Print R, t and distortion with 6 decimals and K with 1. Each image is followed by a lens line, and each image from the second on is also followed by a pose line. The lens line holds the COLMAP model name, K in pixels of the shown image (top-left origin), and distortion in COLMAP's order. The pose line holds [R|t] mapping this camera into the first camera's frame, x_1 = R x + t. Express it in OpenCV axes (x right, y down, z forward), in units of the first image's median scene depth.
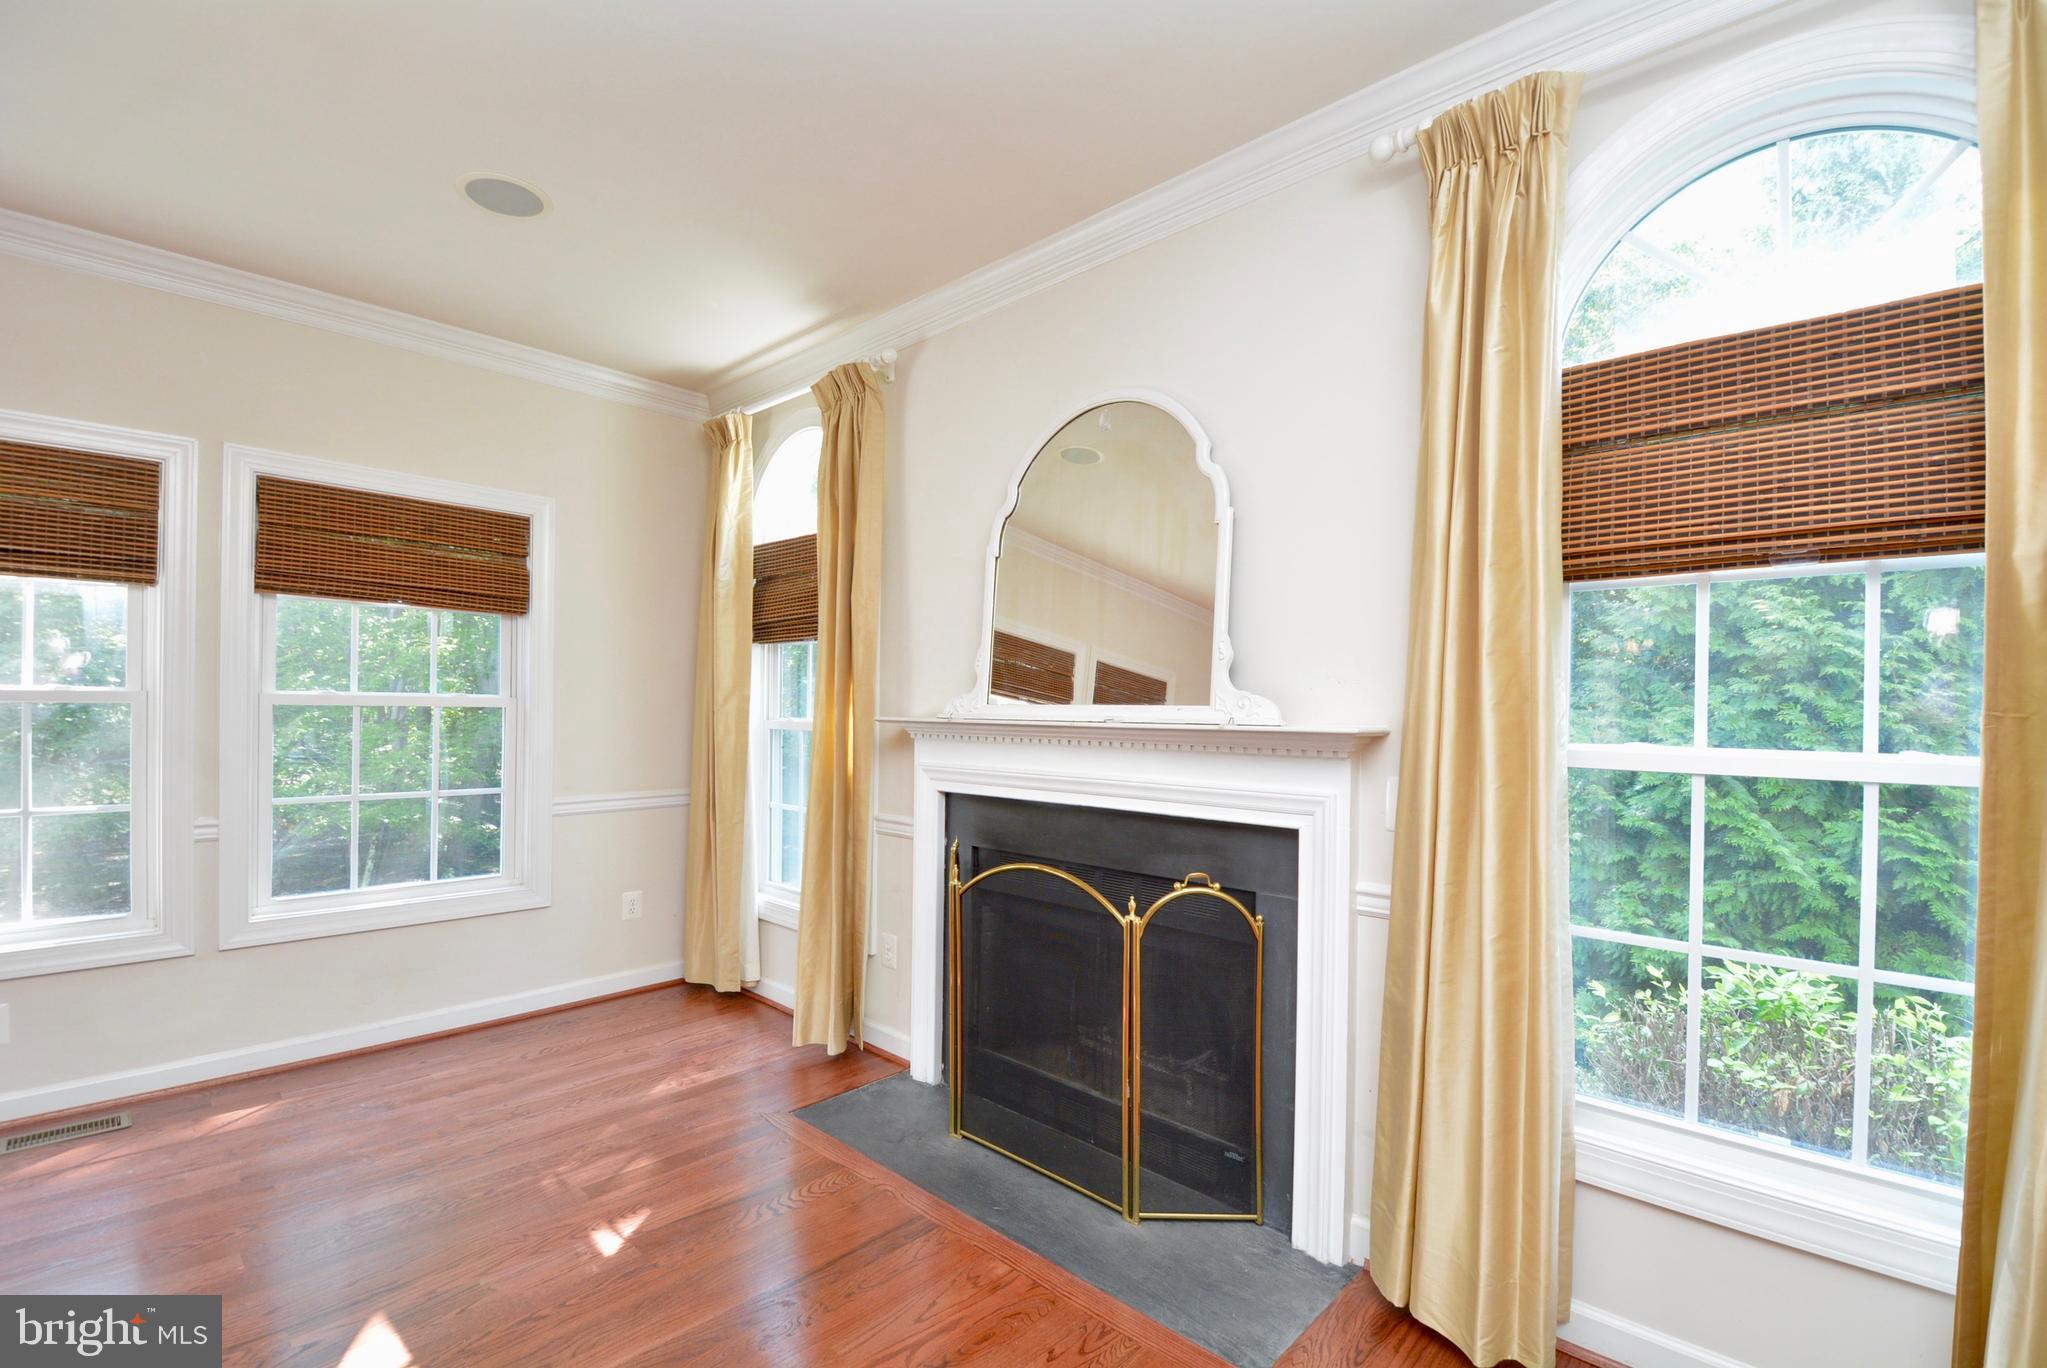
lens RADIAL K [[898.2, 0, 1042.0], [0, 898.2, 708.2], [0, 0, 1]] dist [0.003481, -0.015445]
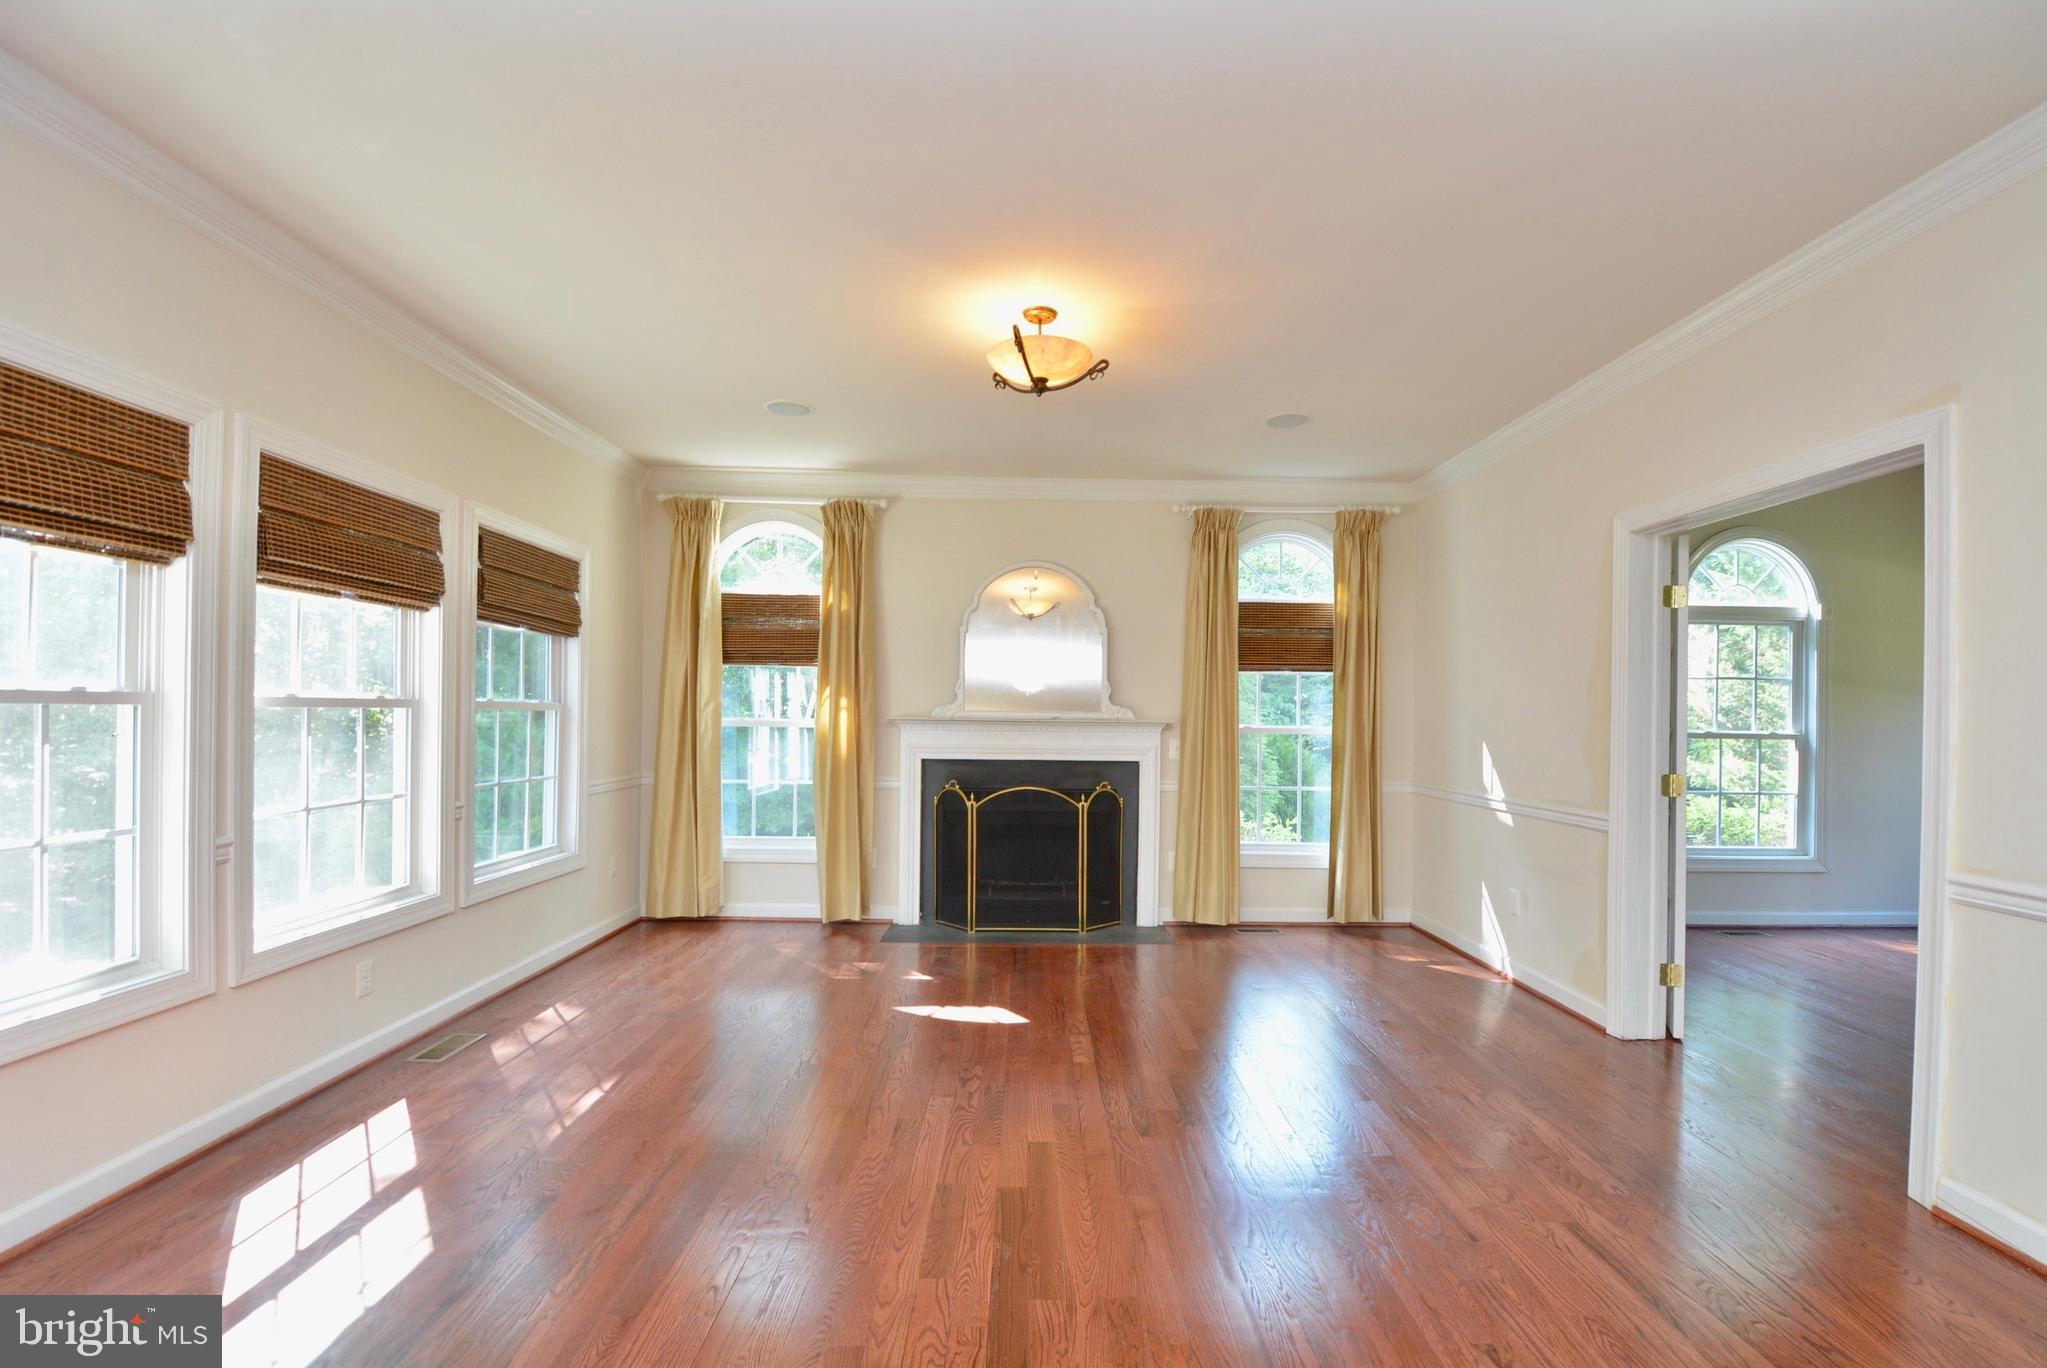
lens RADIAL K [[898.2, 0, 1042.0], [0, 898.2, 708.2], [0, 0, 1]] dist [0.003481, -0.015445]
pose [[0.728488, 0.001945, 0.685056, -1.029403], [-0.005601, 0.999979, 0.003117, -0.012381], [-0.685036, -0.006107, 0.728484, -0.403627]]
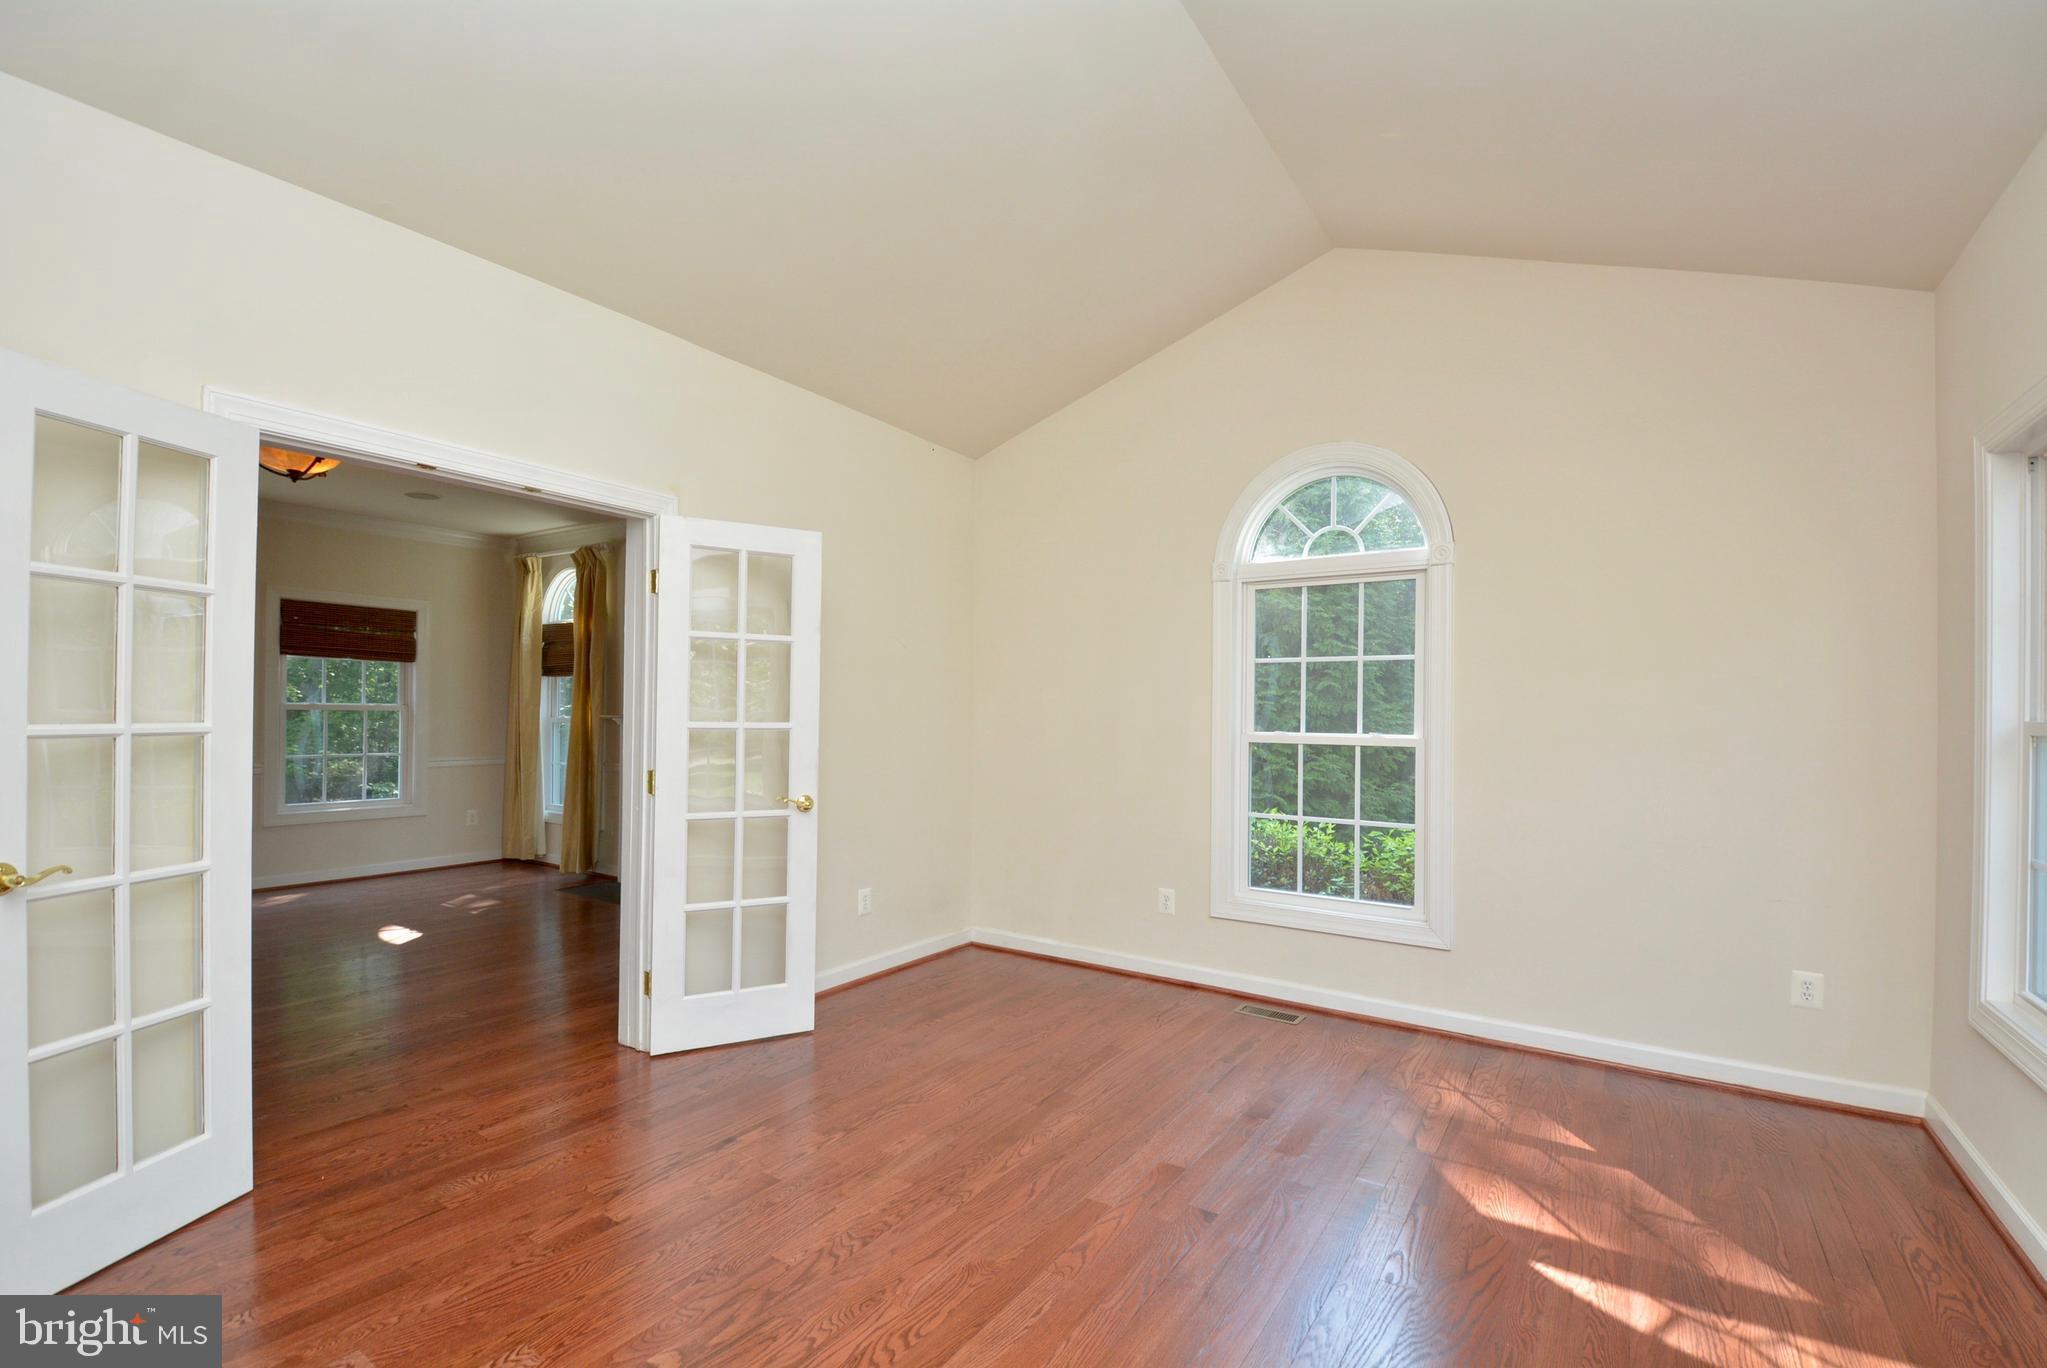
lens RADIAL K [[898.2, 0, 1042.0], [0, 898.2, 708.2], [0, 0, 1]] dist [0.003481, -0.015445]
pose [[0.986904, 0.000353, 0.161306, 0.467867], [-0.000244, 1.000000, -0.000695, -0.005514], [-0.161306, 0.000646, 0.986904, -1.175562]]
